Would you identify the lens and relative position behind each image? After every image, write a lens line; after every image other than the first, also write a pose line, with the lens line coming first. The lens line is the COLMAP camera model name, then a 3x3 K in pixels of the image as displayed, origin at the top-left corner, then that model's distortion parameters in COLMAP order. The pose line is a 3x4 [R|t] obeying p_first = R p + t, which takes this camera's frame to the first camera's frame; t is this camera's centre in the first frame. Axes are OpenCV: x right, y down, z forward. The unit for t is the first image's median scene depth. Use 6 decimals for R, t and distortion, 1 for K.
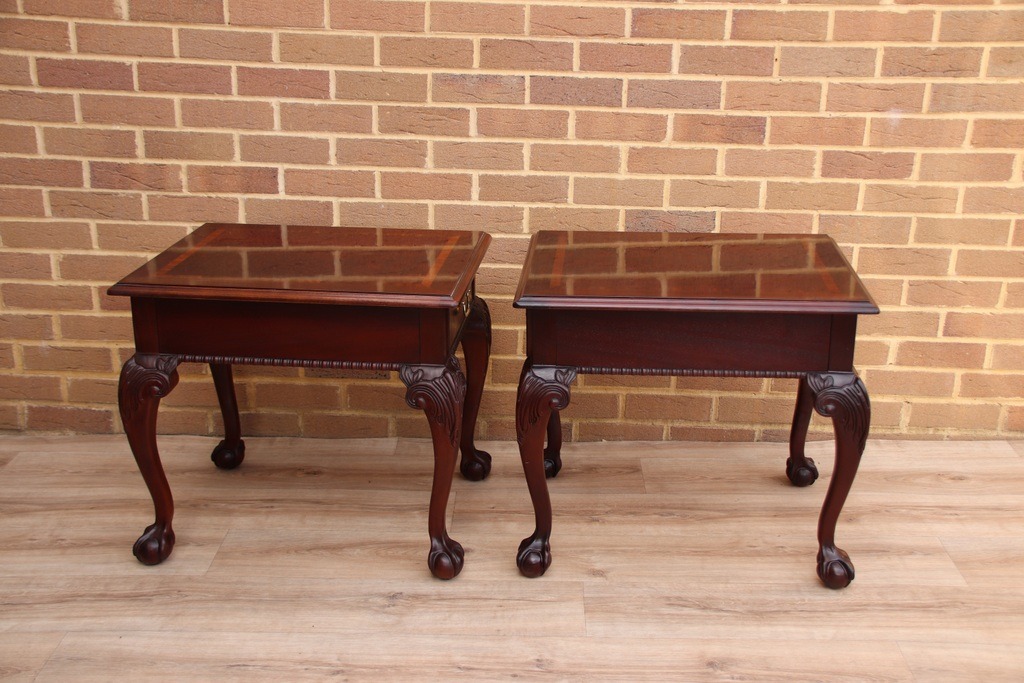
lens RADIAL K [[1304.0, 0, 515.5], [0, 1304.0, 344.5], [0, 0, 1]] dist [0.020914, 0.467063]
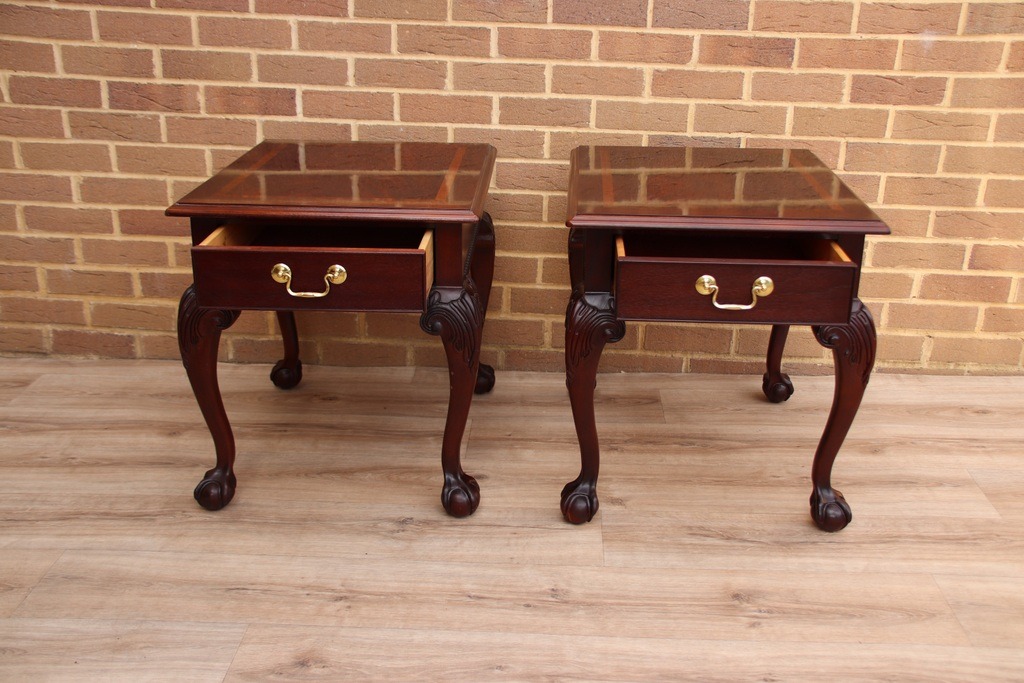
lens RADIAL K [[1136.5, 0, 517.1], [0, 1136.5, 348.3], [0, 0, 1]] dist [-0.047788, 0.335839]
pose [[0.999757, 0.012662, -0.018026, 0.003015], [-0.012135, 0.999505, 0.029029, 0.033638], [0.018385, -0.028804, 0.999416, 0.143367]]
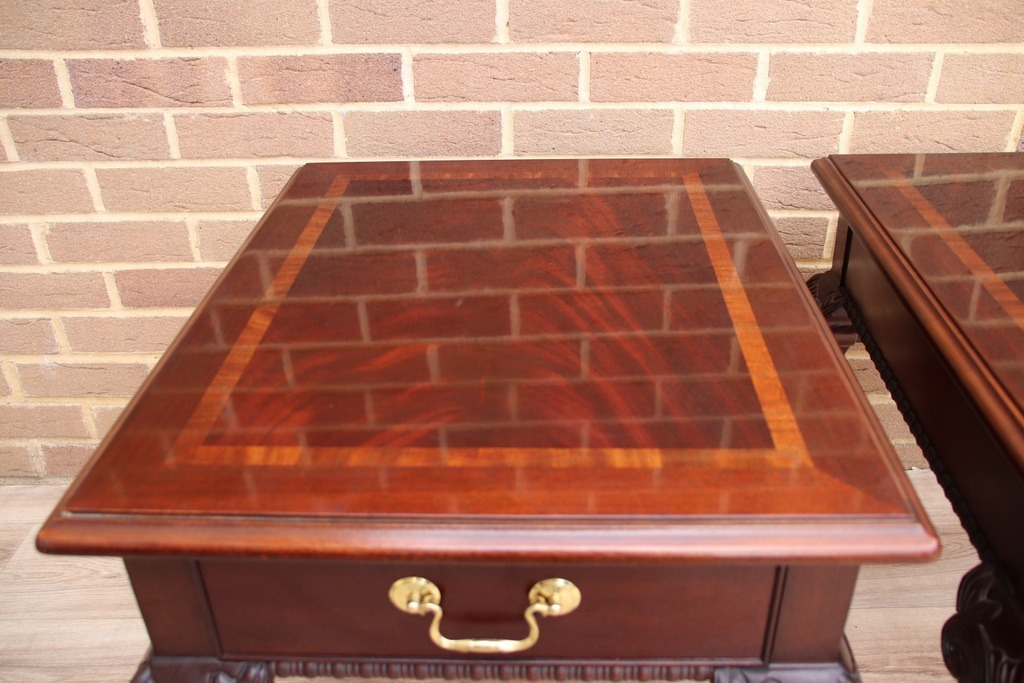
lens RADIAL K [[911.1, 0, 512.0], [0, 911.1, 341.5], [0, 0, 1]] dist [-0.134553, 0.179368]
pose [[0.999344, -0.035795, -0.005580, -0.138750], [0.036199, 0.980614, 0.192577, -0.088646], [-0.001422, -0.192653, 0.981266, 0.614375]]
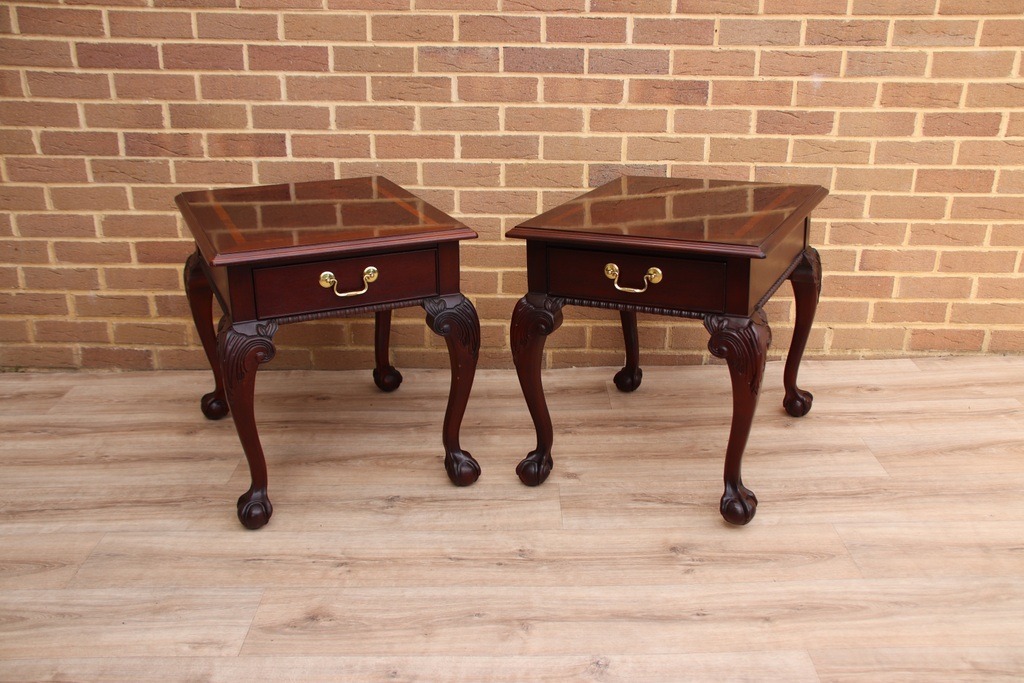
lens RADIAL K [[1017.6, 0, 519.9], [0, 1017.6, 351.3], [0, 0, 1]] dist [-0.089973, 0.224180]
pose [[0.999582, -0.021447, 0.019379, 0.002763], [0.020905, 0.999397, 0.027728, 0.035858], [-0.019962, -0.027312, 0.999428, 0.104049]]
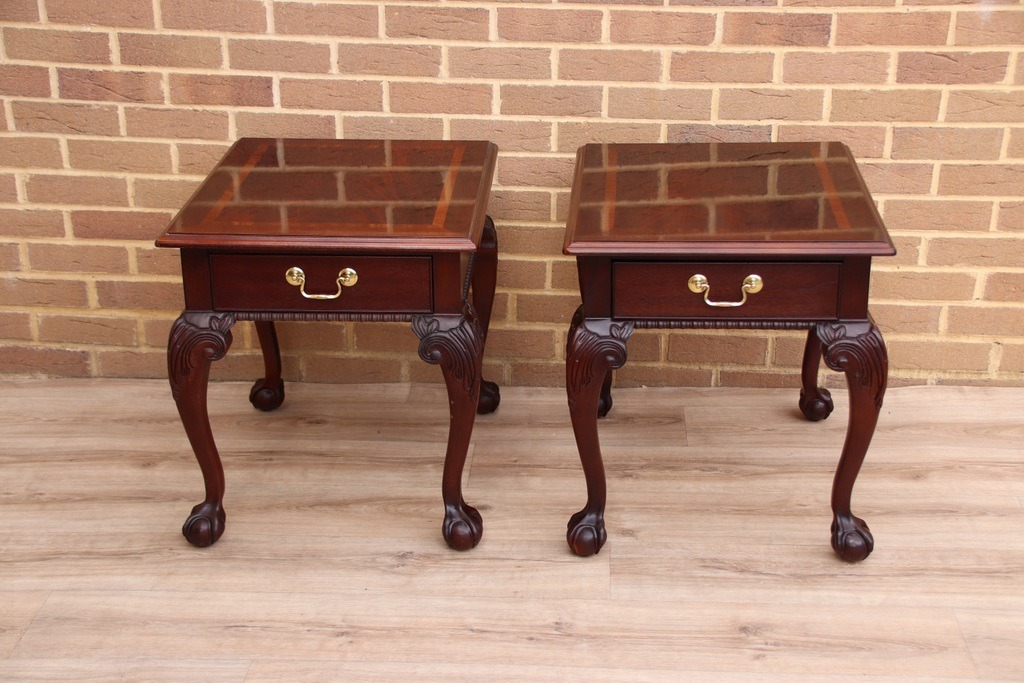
lens RADIAL K [[1667.8, 0, 513.3], [0, 1667.8, 358.0], [0, 0, 1]] dist [0.165833, 0.894088]
pose [[0.999256, 0.001587, -0.038547, 0.024592], [0.000697, 0.998249, 0.059151, -0.013370], [0.038574, -0.059134, 0.997504, -0.137632]]
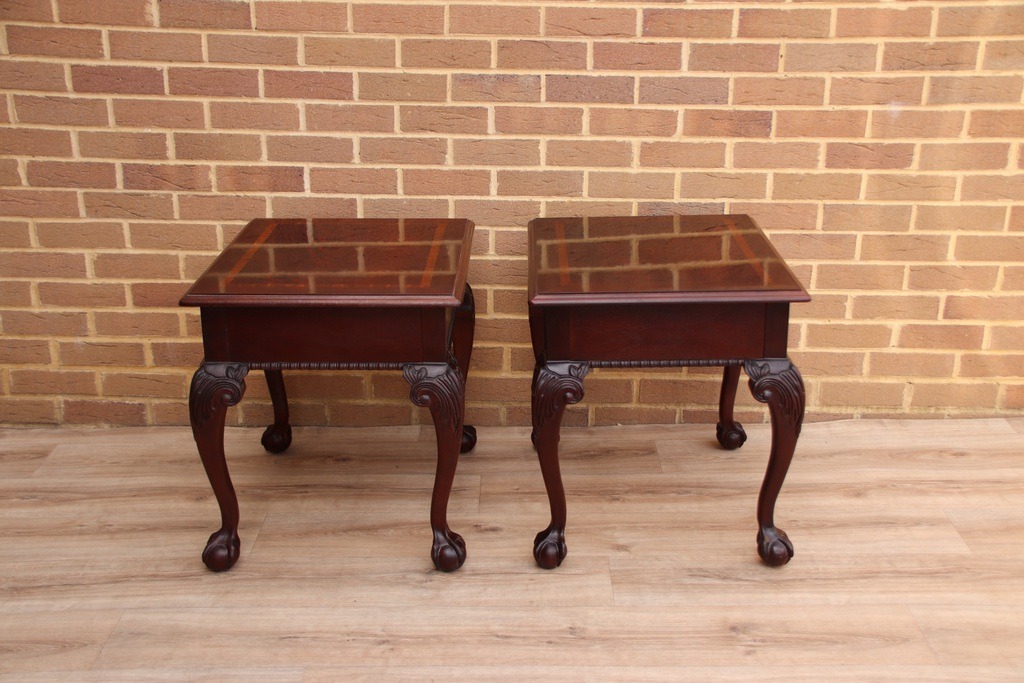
lens RADIAL K [[1318.7, 0, 514.5], [0, 1318.7, 352.2], [0, 0, 1]] dist [0.023921, 0.480713]
pose [[0.999805, -0.016081, 0.011495, -0.028747], [0.015975, 0.999830, 0.009230, 0.005169], [-0.011641, -0.009045, 0.999891, -0.054314]]
